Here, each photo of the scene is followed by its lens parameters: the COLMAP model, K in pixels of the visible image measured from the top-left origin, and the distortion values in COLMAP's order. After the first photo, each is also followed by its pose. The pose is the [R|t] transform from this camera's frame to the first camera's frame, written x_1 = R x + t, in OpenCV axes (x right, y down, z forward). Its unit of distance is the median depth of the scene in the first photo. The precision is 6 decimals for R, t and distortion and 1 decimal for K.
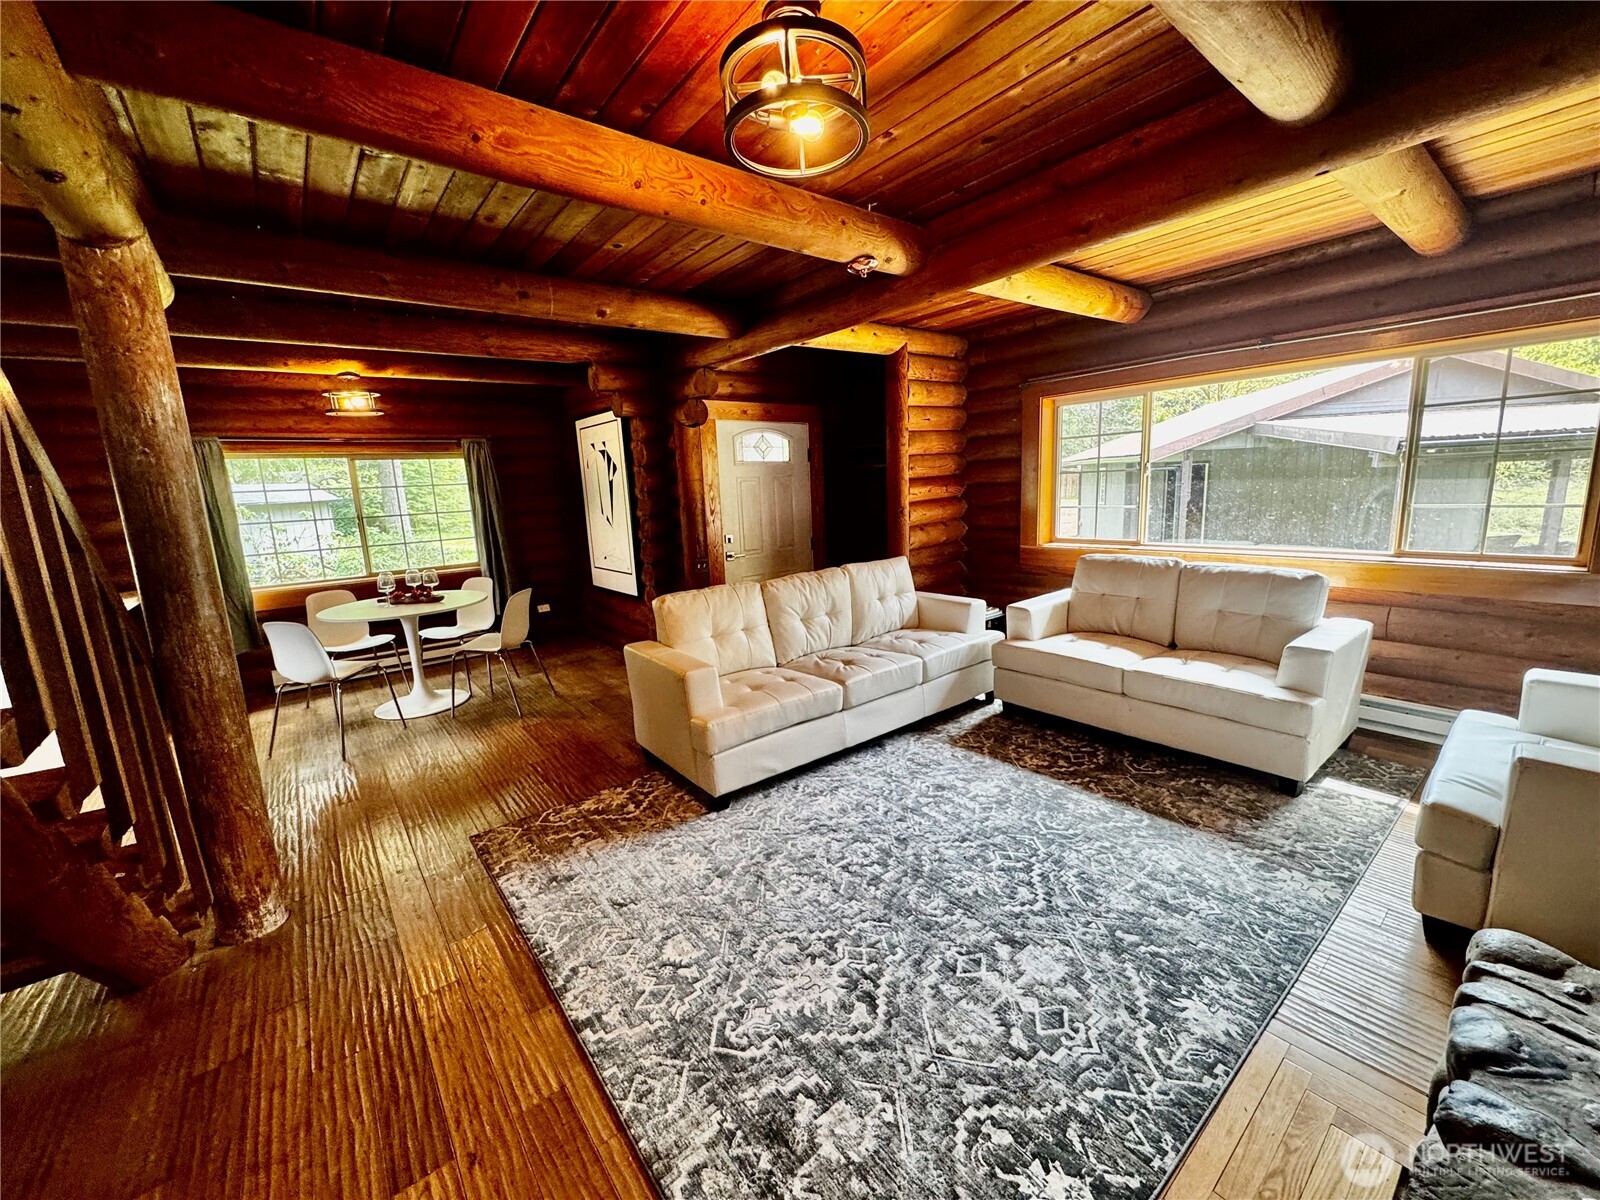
lens RADIAL K [[638.4, 0, 798.3], [0, 638.4, 602.0], [0, 0, 1]] dist [-0.006071, 0.000567]
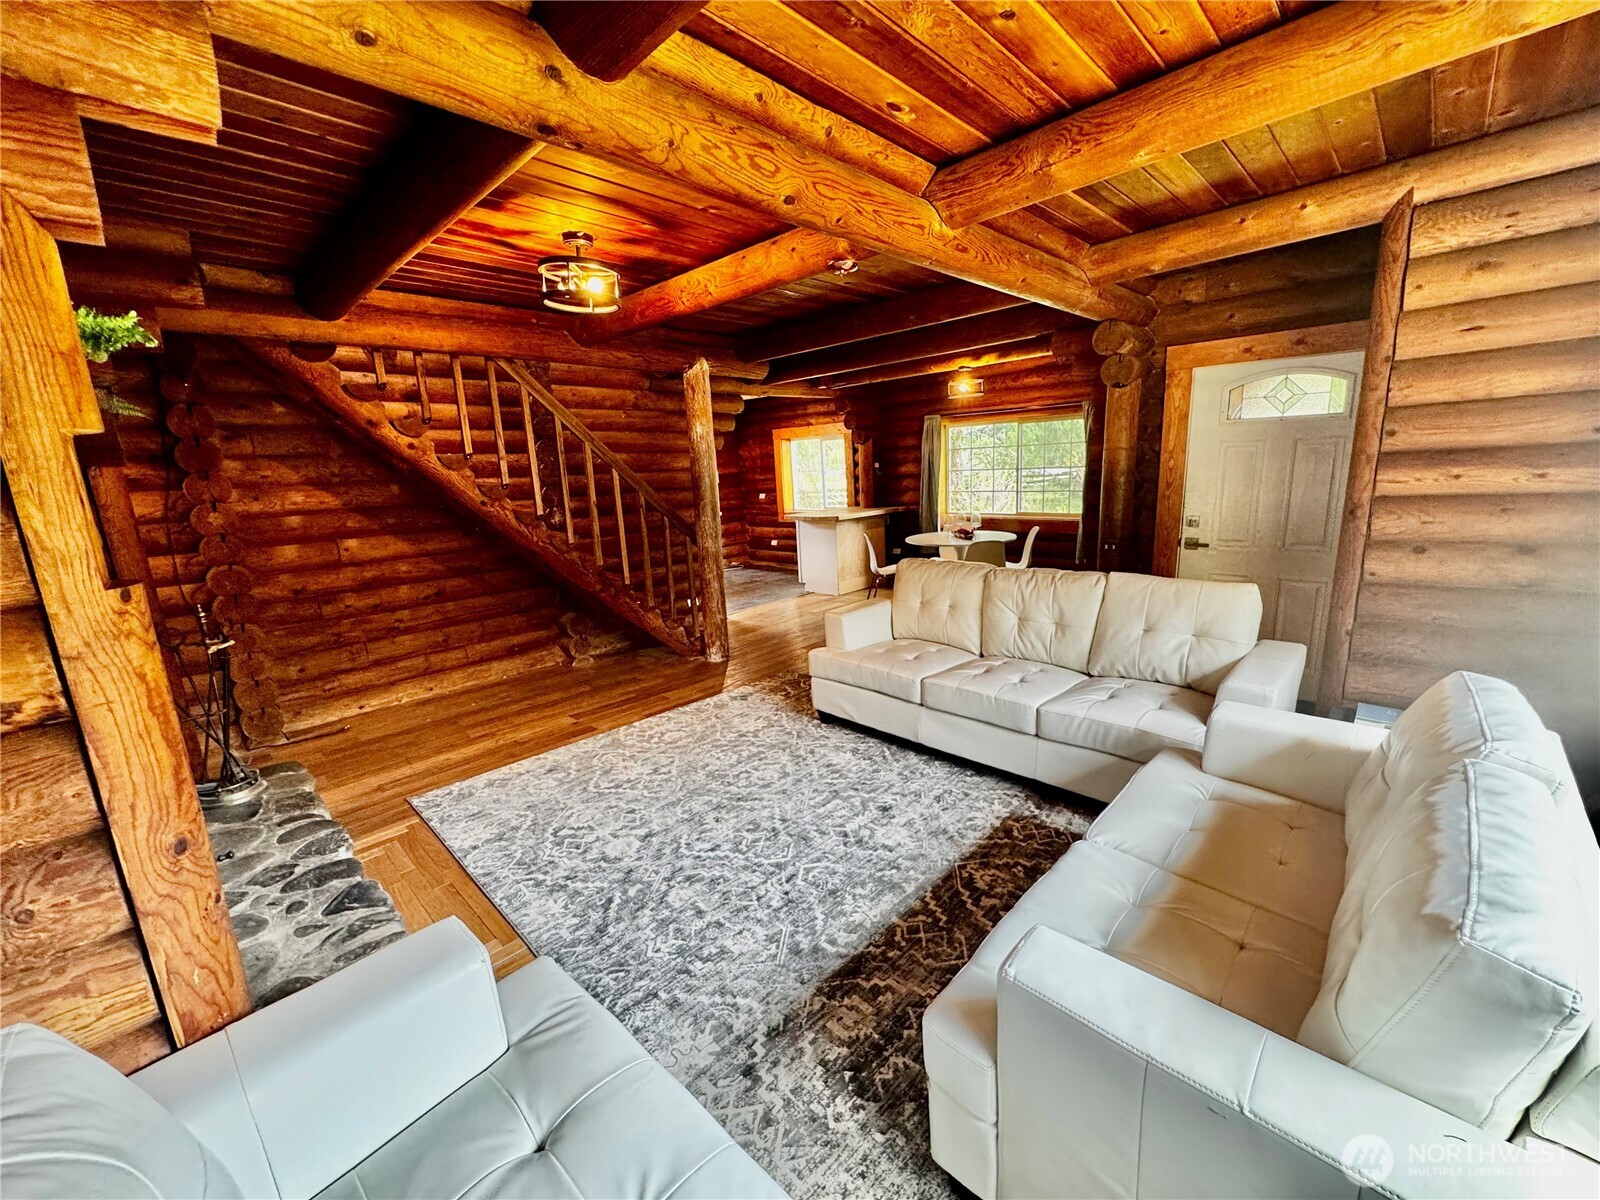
lens RADIAL K [[638.4, 0, 801.9], [0, 638.4, 599.9], [0, 0, 1]] dist [-0.006071, 0.000567]
pose [[0.126314, 0.247167, -0.960705, 1.022911], [-0.139178, 0.963298, 0.229535, -0.200138], [0.982178, 0.104715, 0.156078, 0.698495]]
